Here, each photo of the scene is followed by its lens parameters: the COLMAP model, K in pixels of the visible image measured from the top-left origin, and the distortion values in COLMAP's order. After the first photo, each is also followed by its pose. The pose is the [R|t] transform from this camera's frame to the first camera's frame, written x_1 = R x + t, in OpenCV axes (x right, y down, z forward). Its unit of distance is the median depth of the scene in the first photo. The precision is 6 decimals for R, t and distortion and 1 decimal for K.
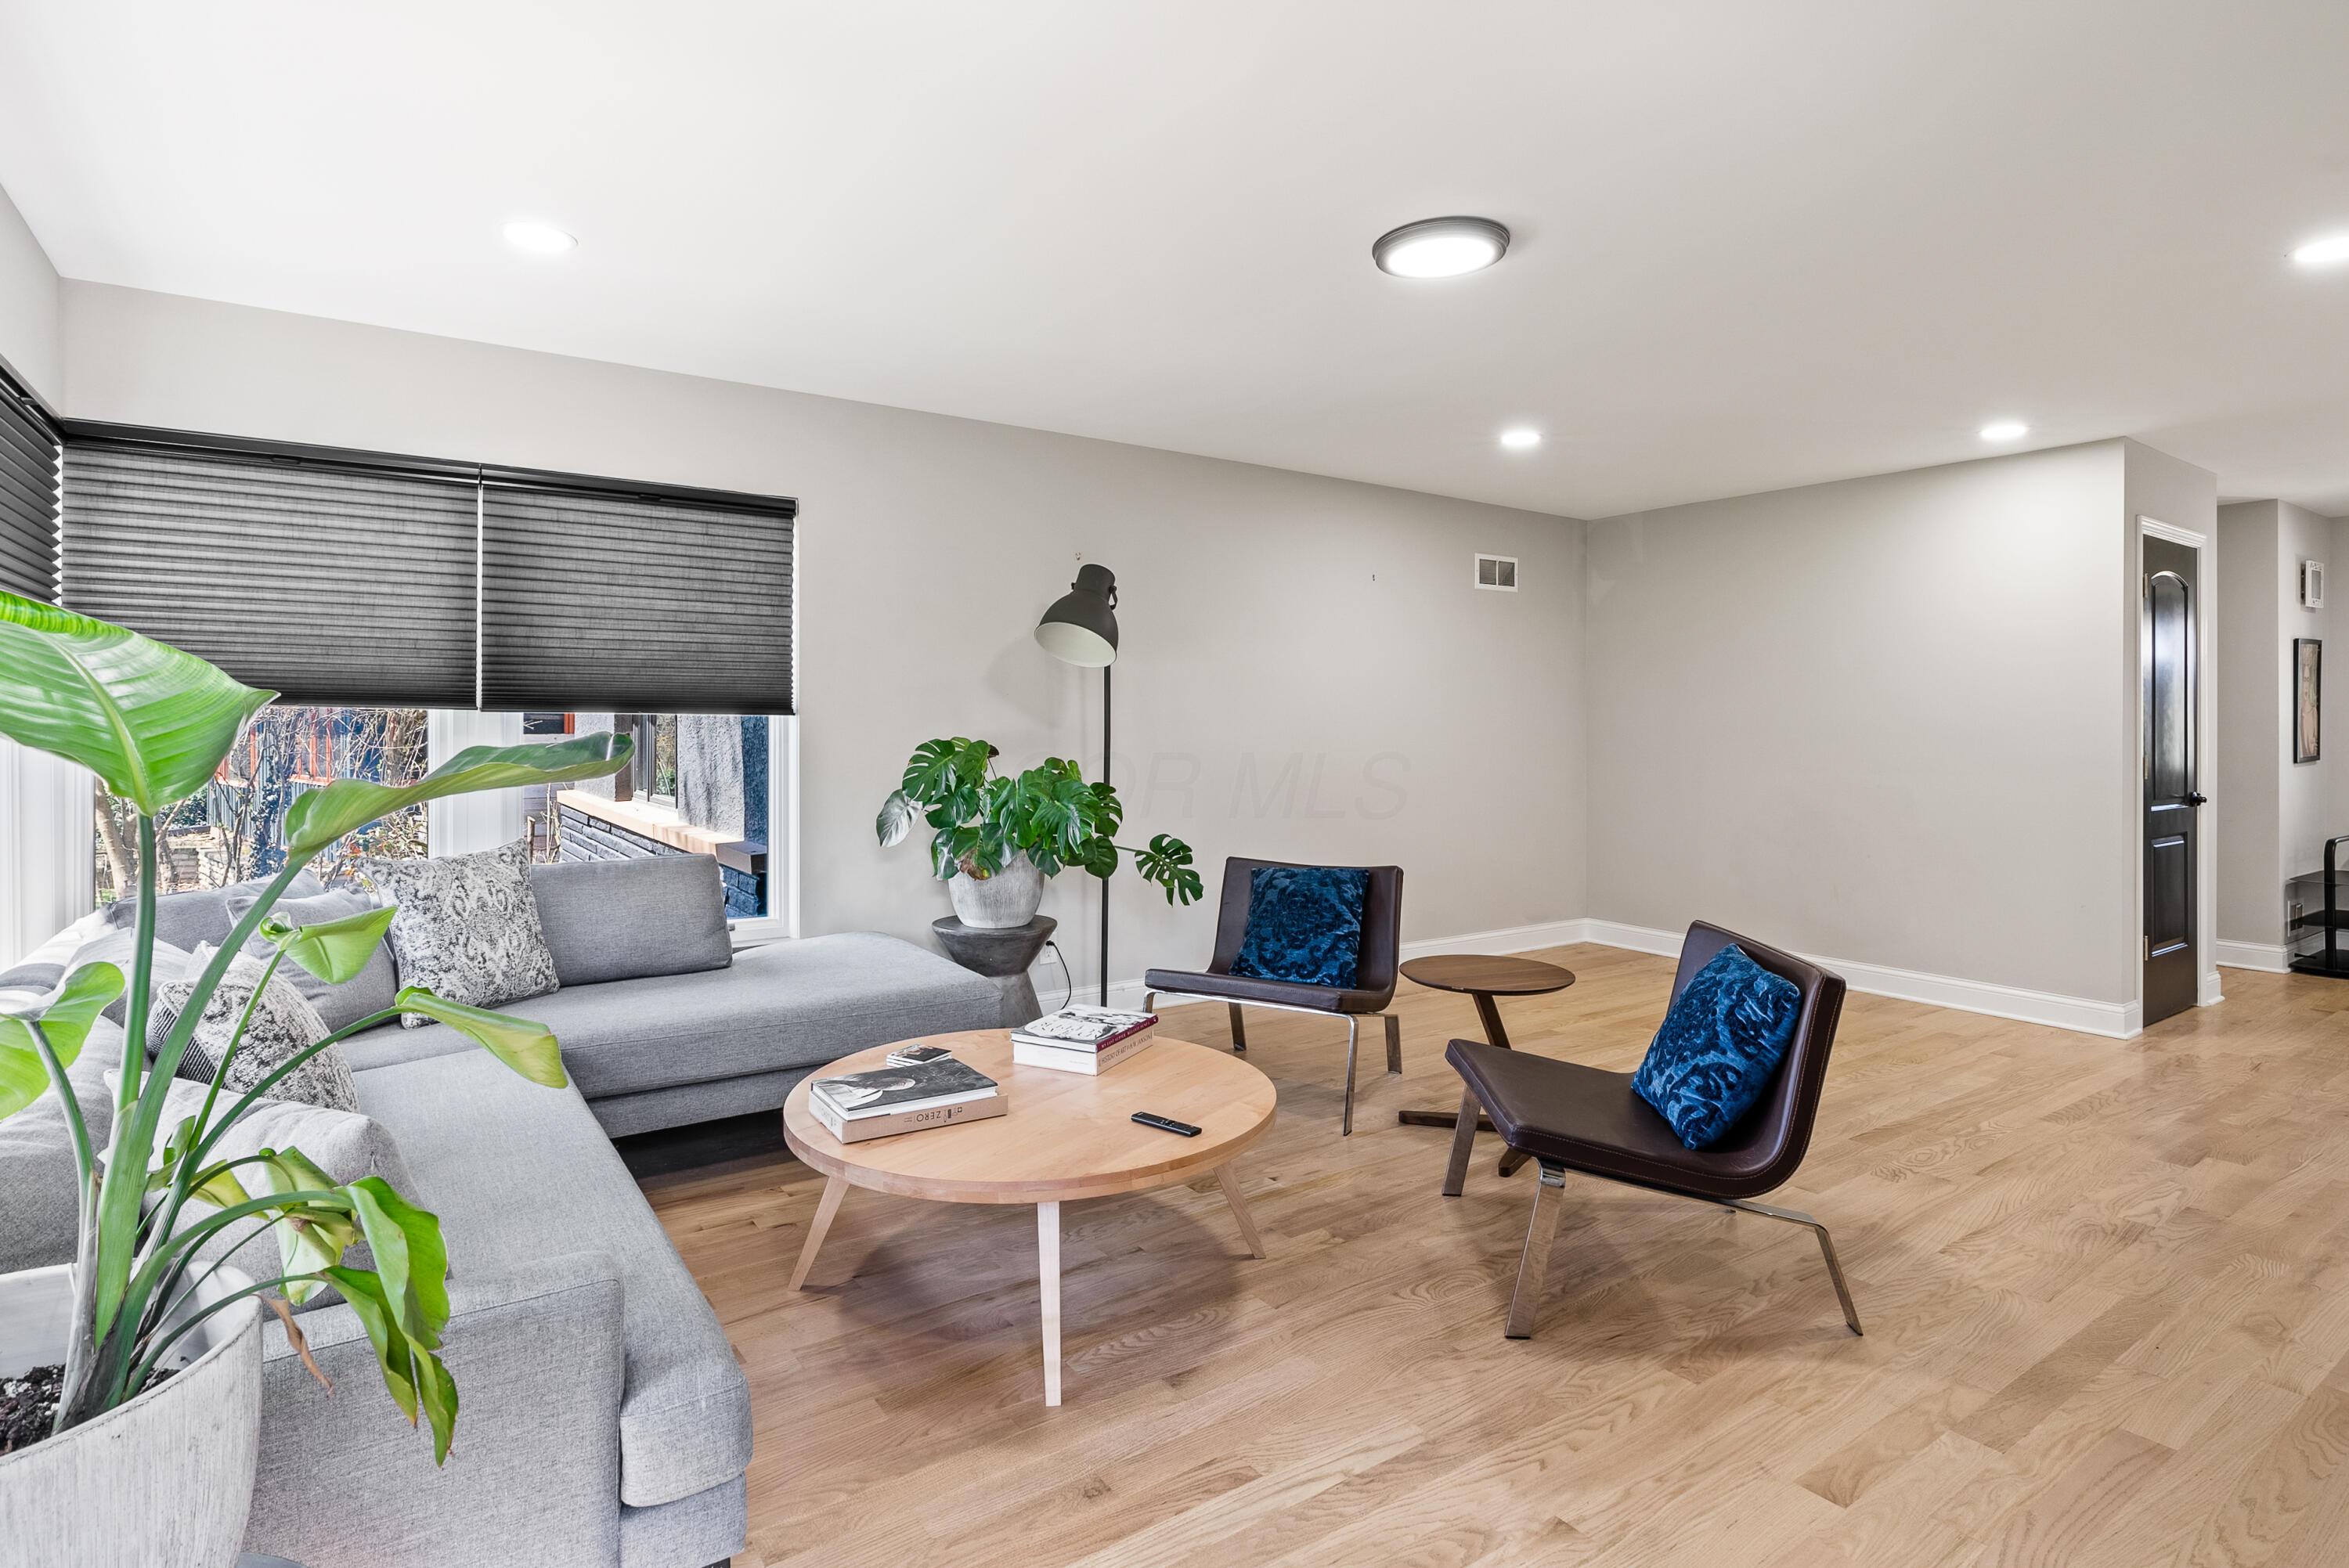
lens RADIAL K [[1148.4, 0, 1161.7], [0, 1148.4, 777.3], [0, 0, 1]] dist [0.000188, -0.001409]
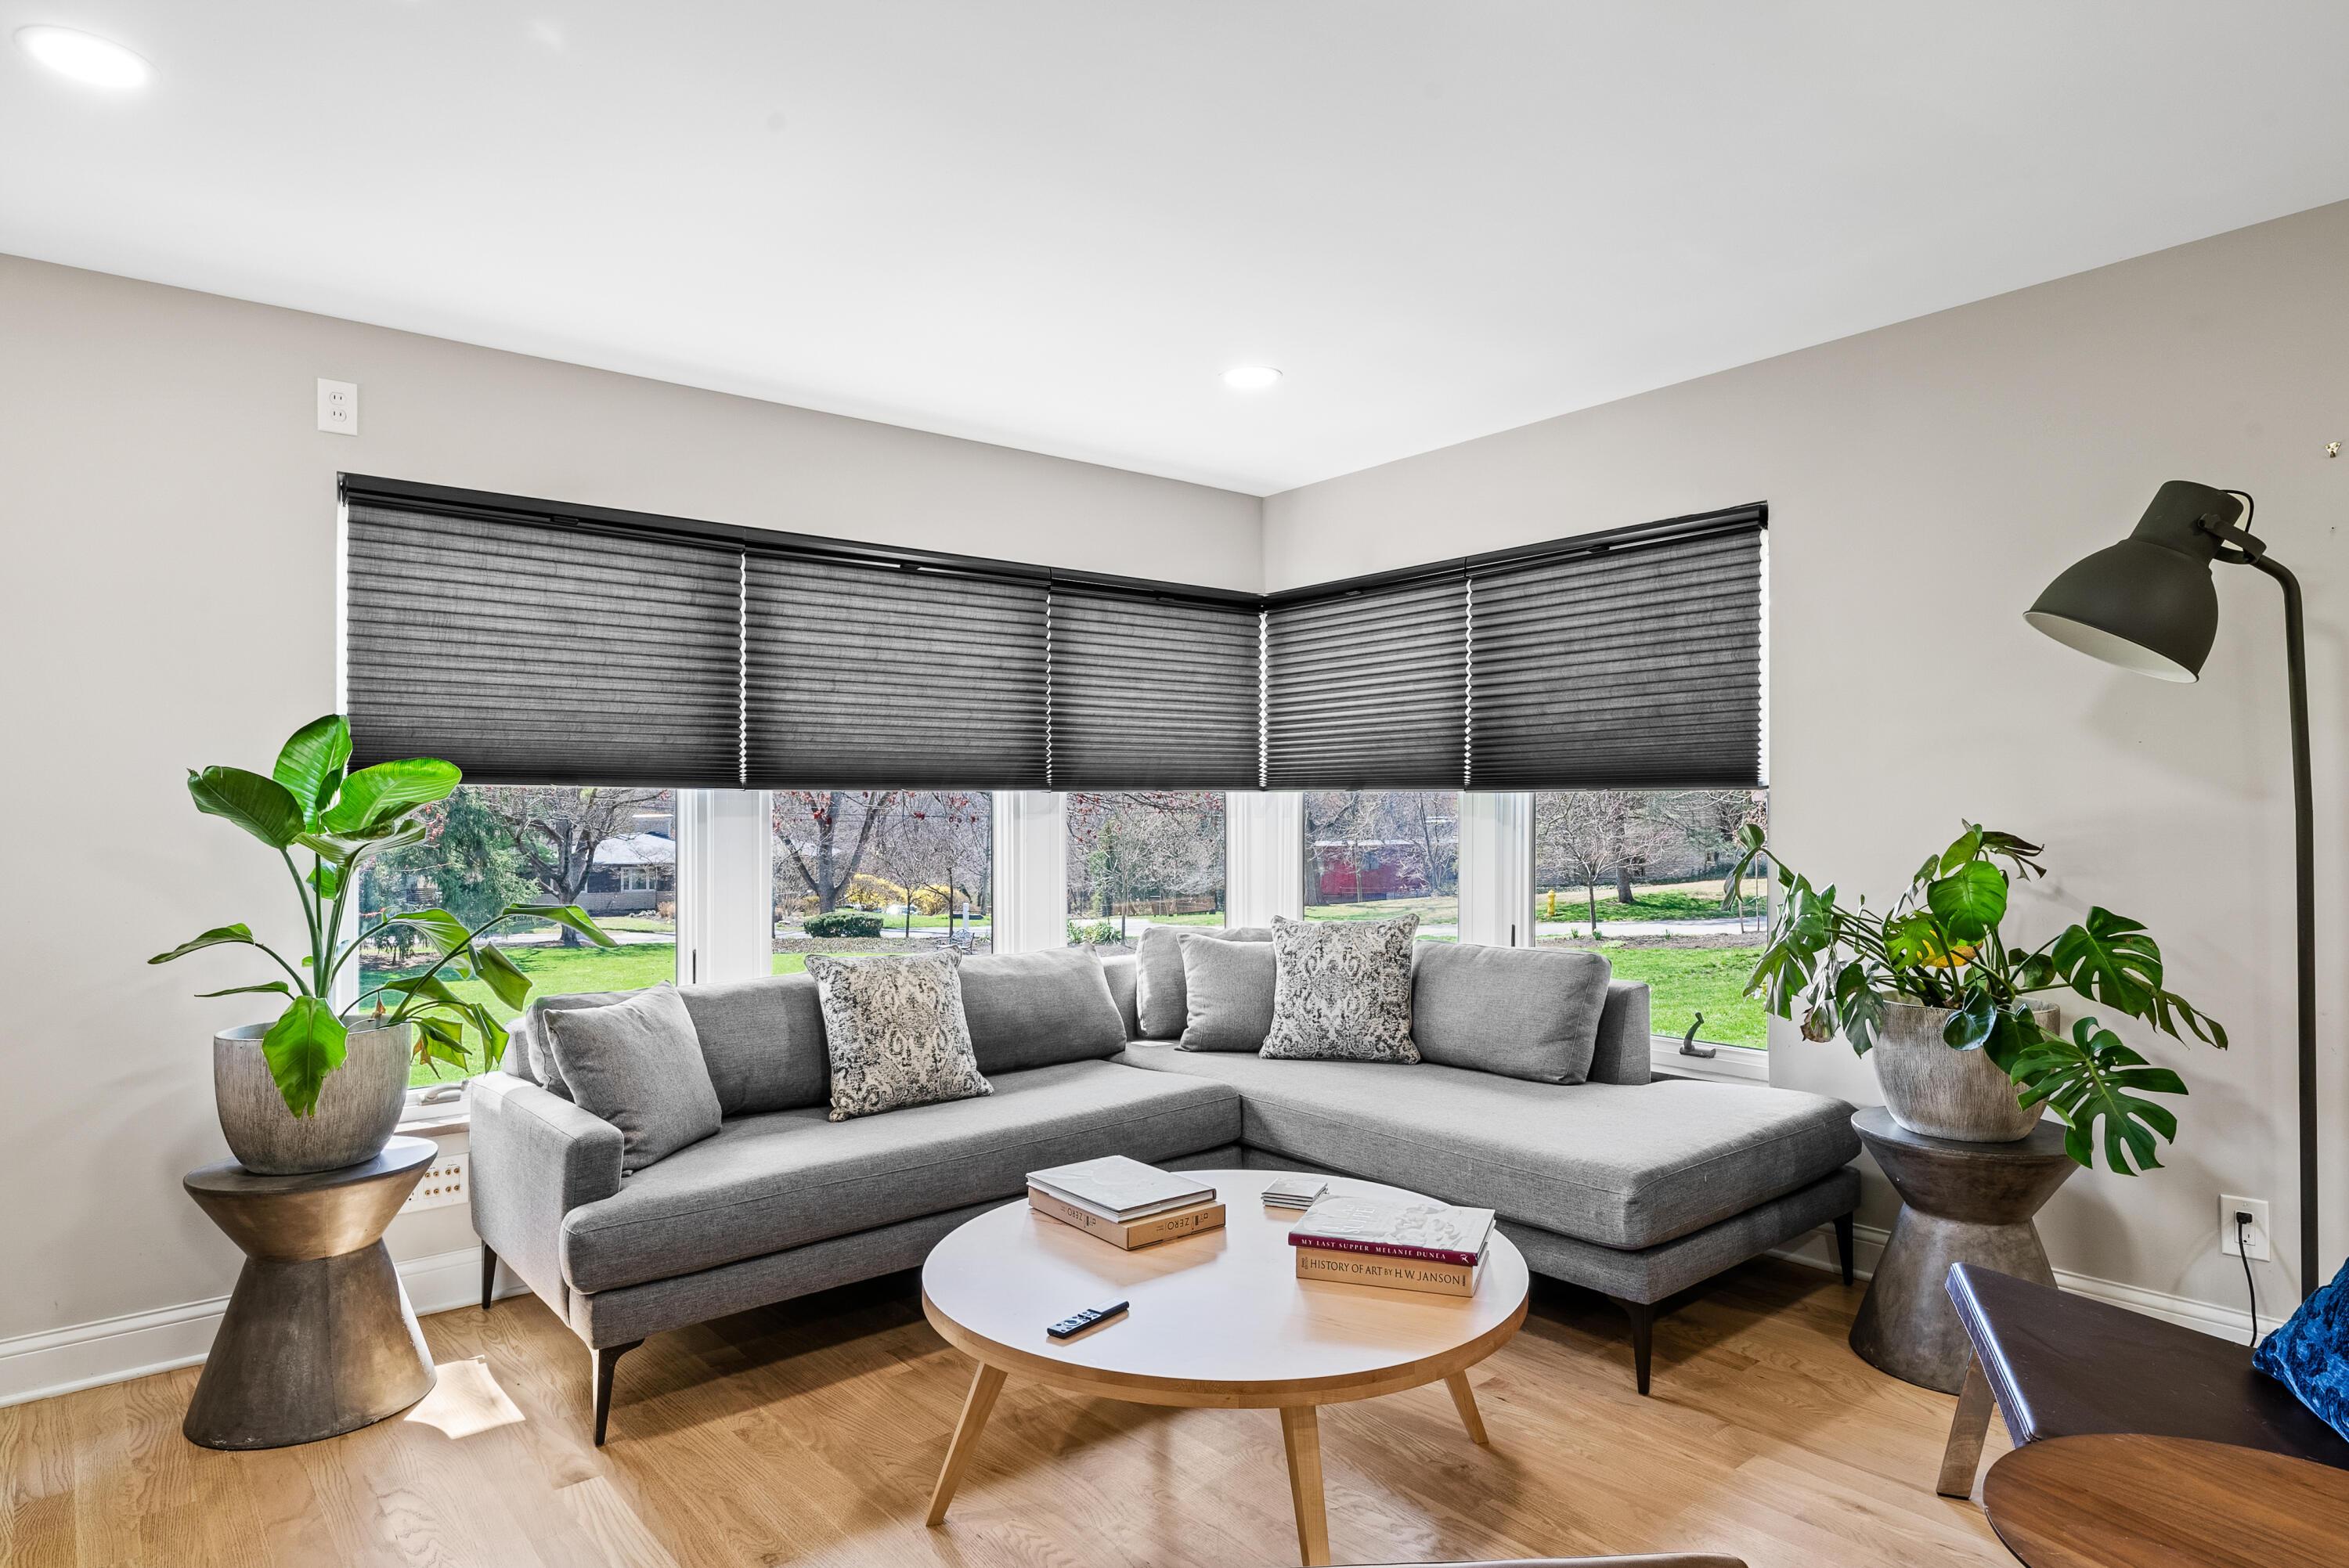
lens RADIAL K [[1337.2, 0, 1185.7], [0, 1337.2, 807.9], [0, 0, 1]] dist [-0.001411, -0.000458]
pose [[0.089535, -0.000615, -0.995984, 0.556298], [-0.036041, 0.999343, -0.003857, -0.027135], [0.995331, 0.036242, 0.089454, 0.587873]]
